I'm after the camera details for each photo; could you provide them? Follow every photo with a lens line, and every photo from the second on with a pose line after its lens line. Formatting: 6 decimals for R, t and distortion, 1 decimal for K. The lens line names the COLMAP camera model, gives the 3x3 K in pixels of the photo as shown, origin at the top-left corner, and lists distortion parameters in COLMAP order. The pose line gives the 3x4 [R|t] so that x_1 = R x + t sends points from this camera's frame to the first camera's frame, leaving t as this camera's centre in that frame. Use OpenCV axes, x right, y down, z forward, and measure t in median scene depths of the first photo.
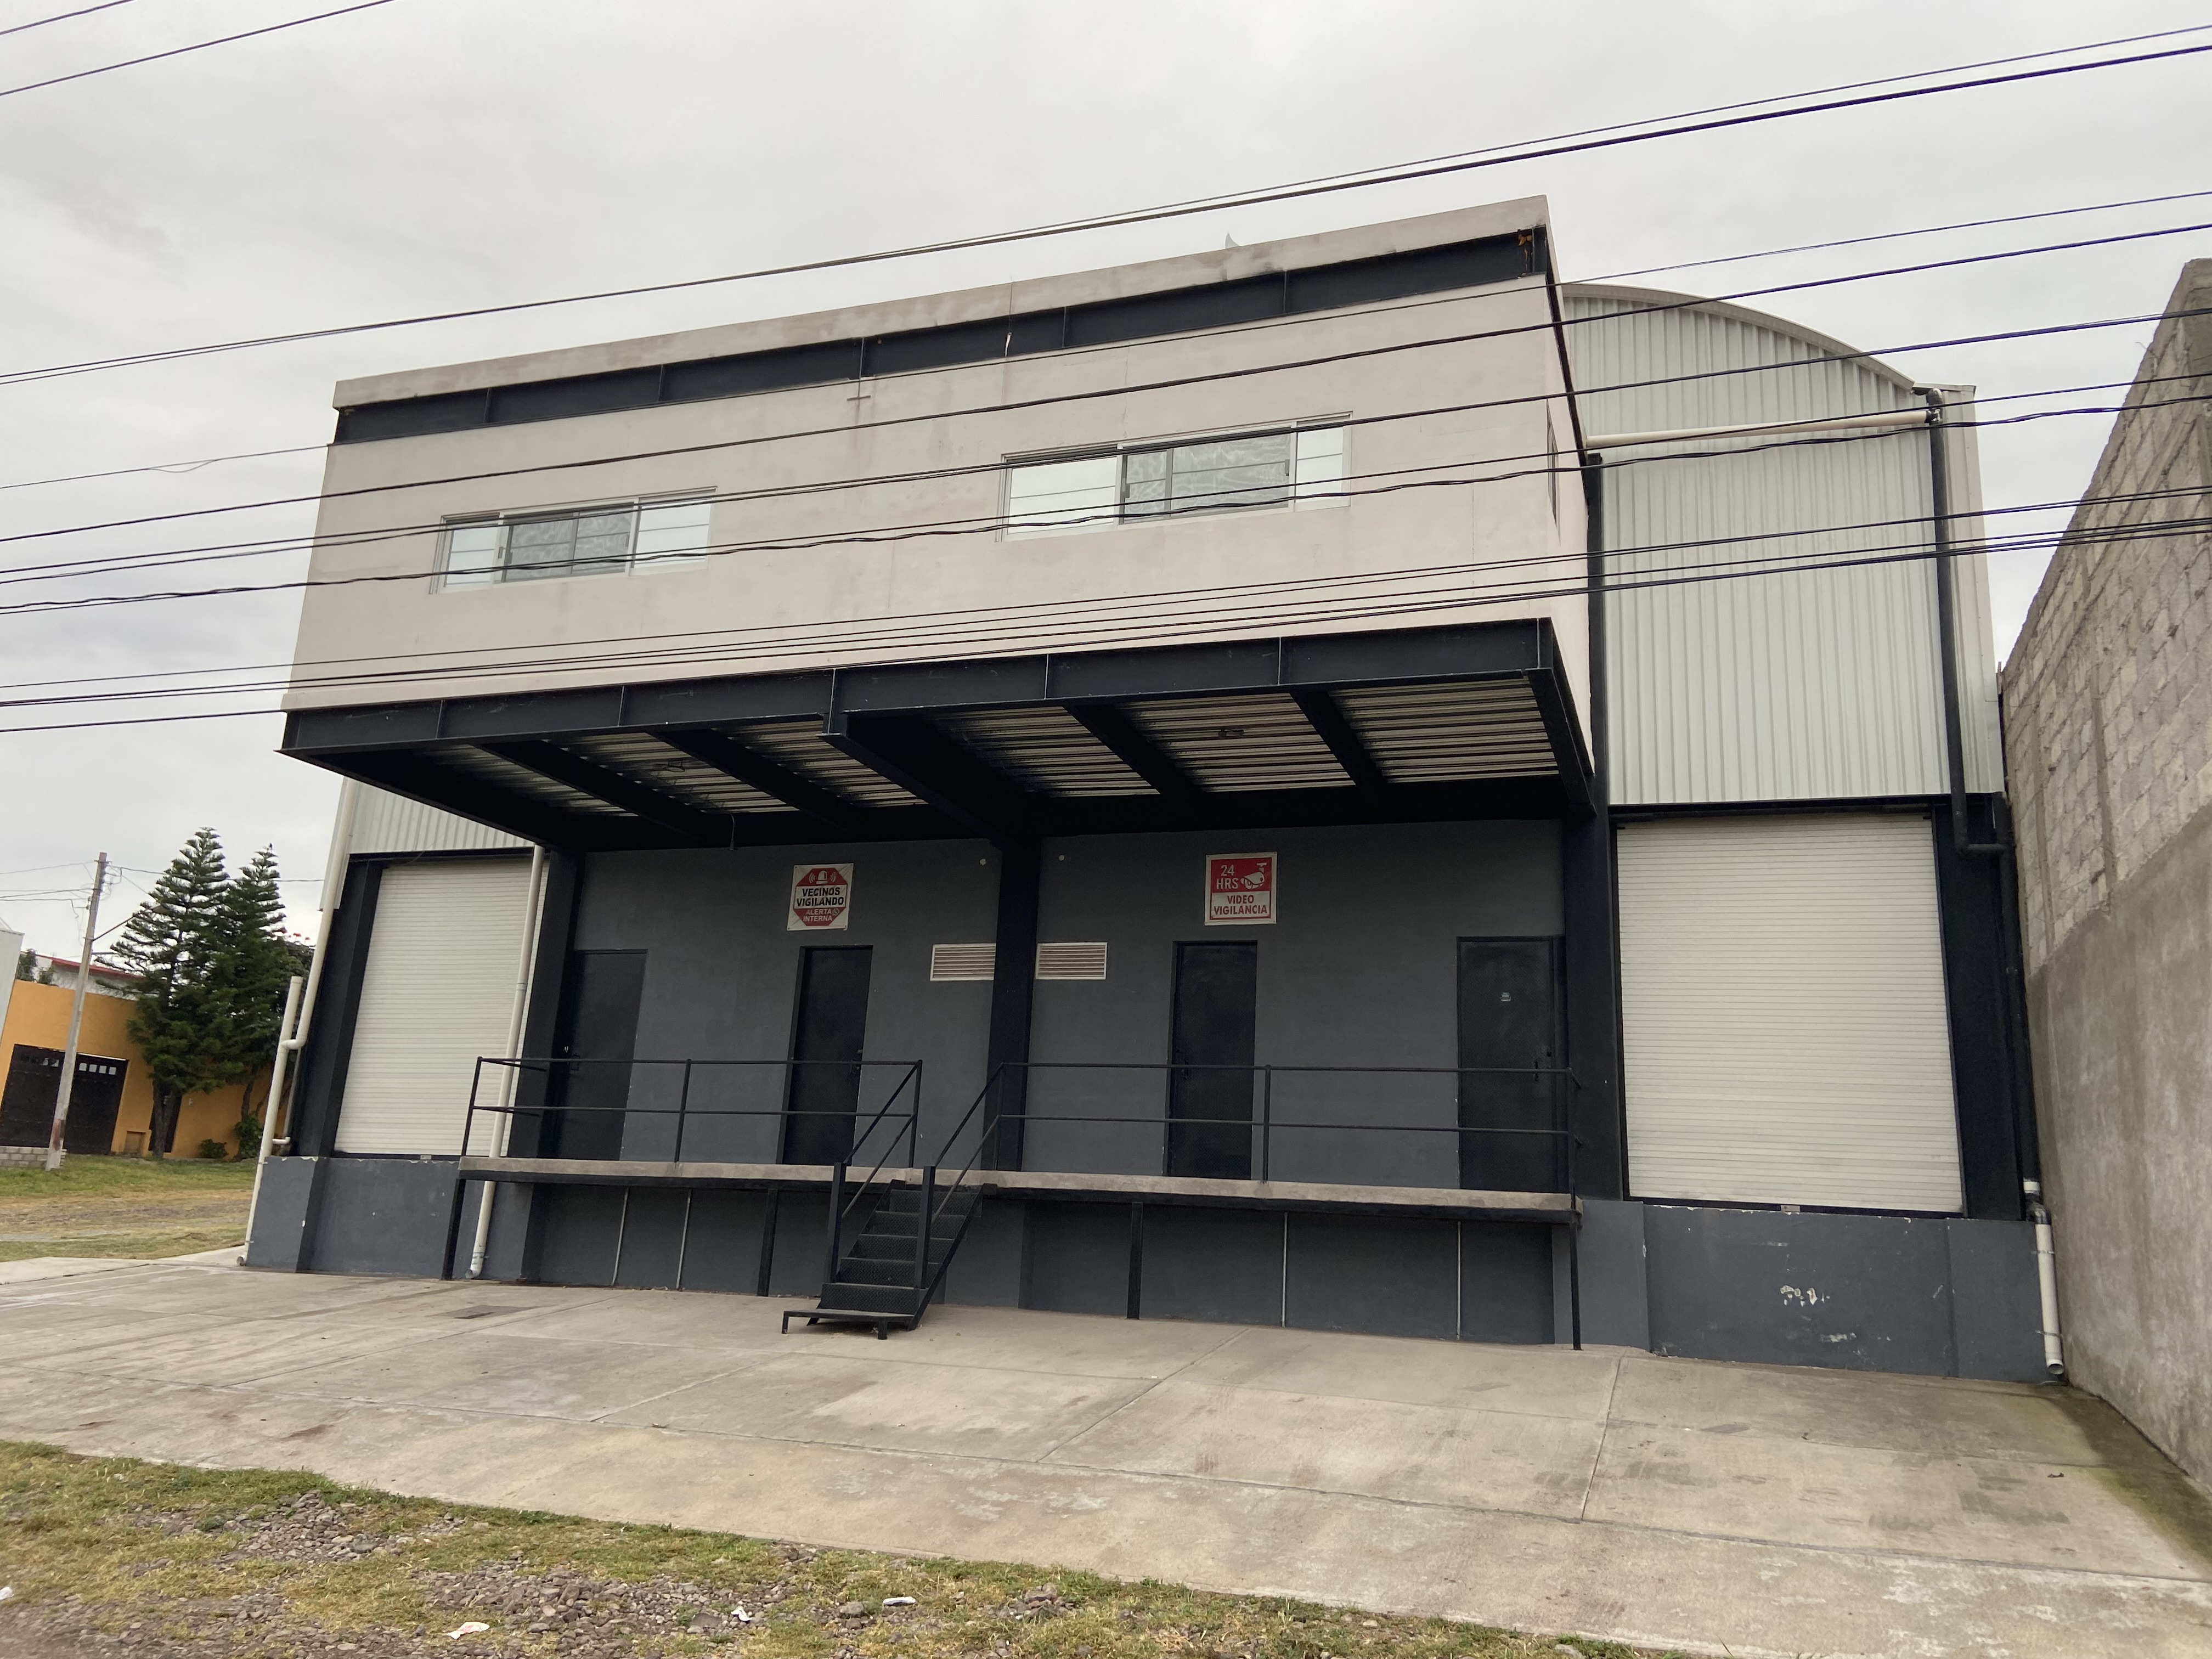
lens RADIAL K [[1651.0, 0, 1106.0], [0, 1651.0, 829.5], [0, 0, 1]] dist [0.079434, 0.001964]
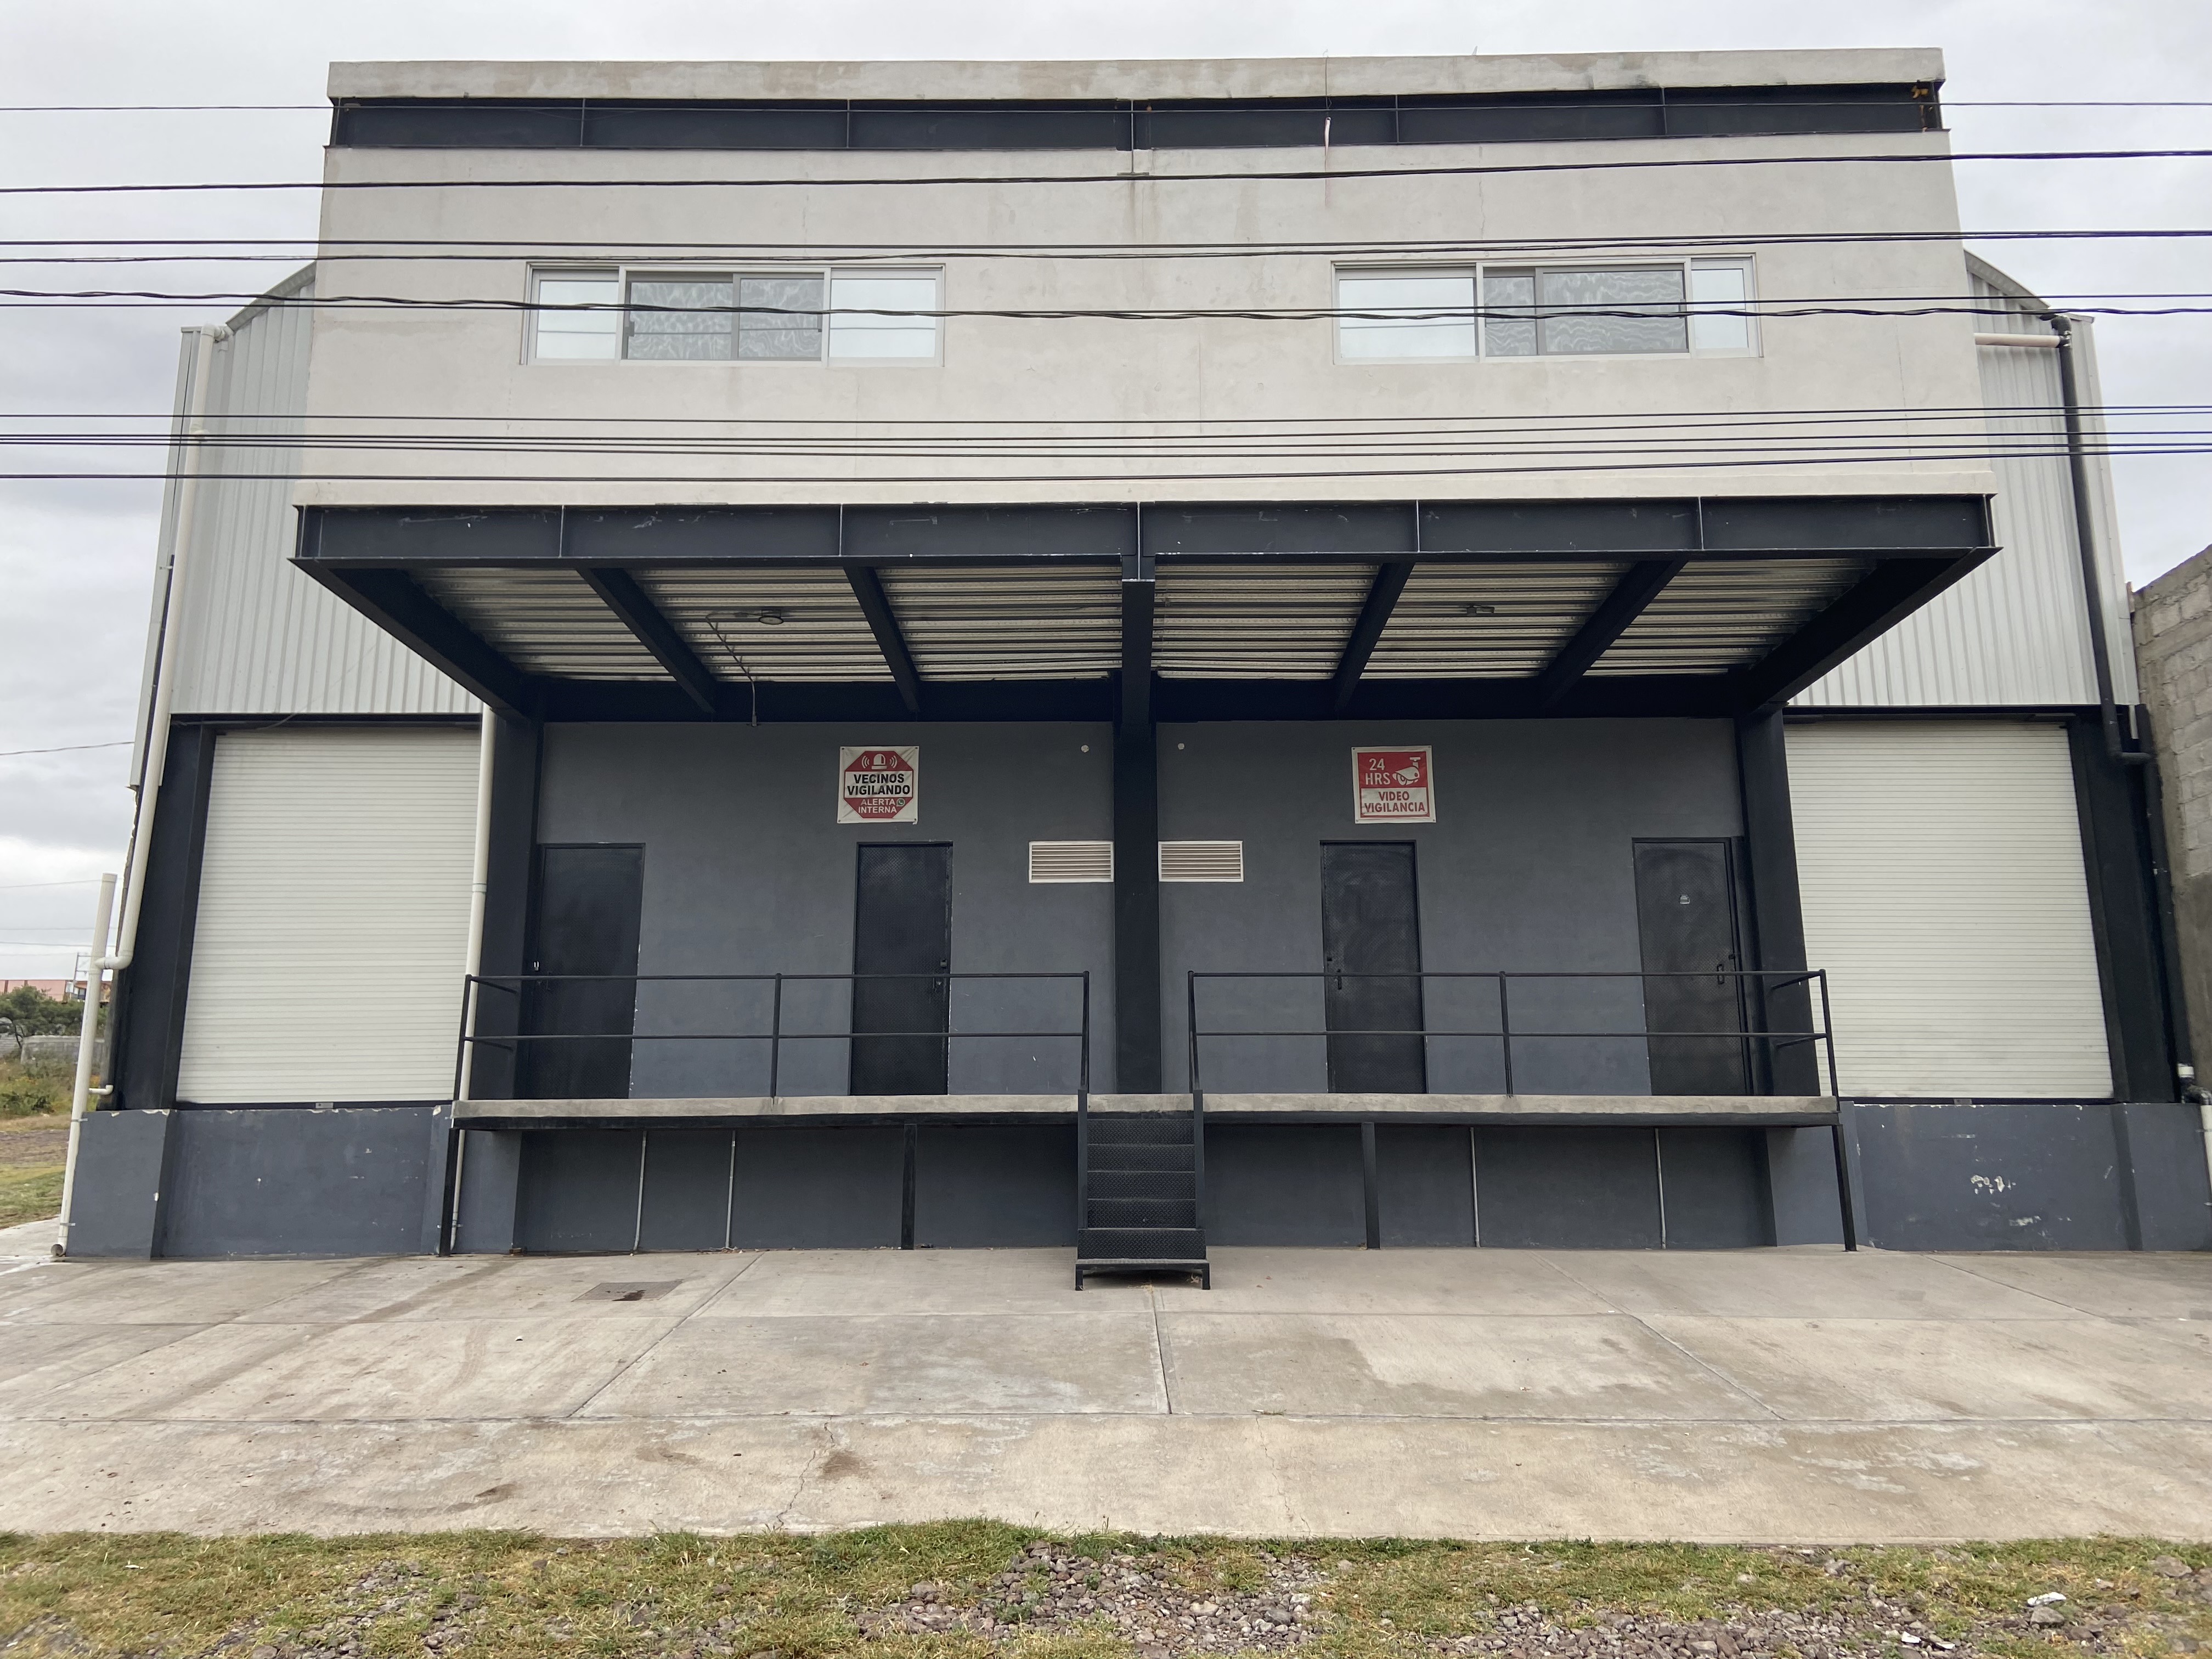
lens RADIAL K [[1625.0, 0, 1108.0], [0, 1625.0, 836.9], [0, 0, 1]] dist [0.061090, -0.006784]
pose [[0.945980, 0.015266, 0.323866, -0.369336], [-0.030965, 0.998579, 0.043377, 0.030935], [-0.322744, -0.051063, 0.945108, 0.189870]]
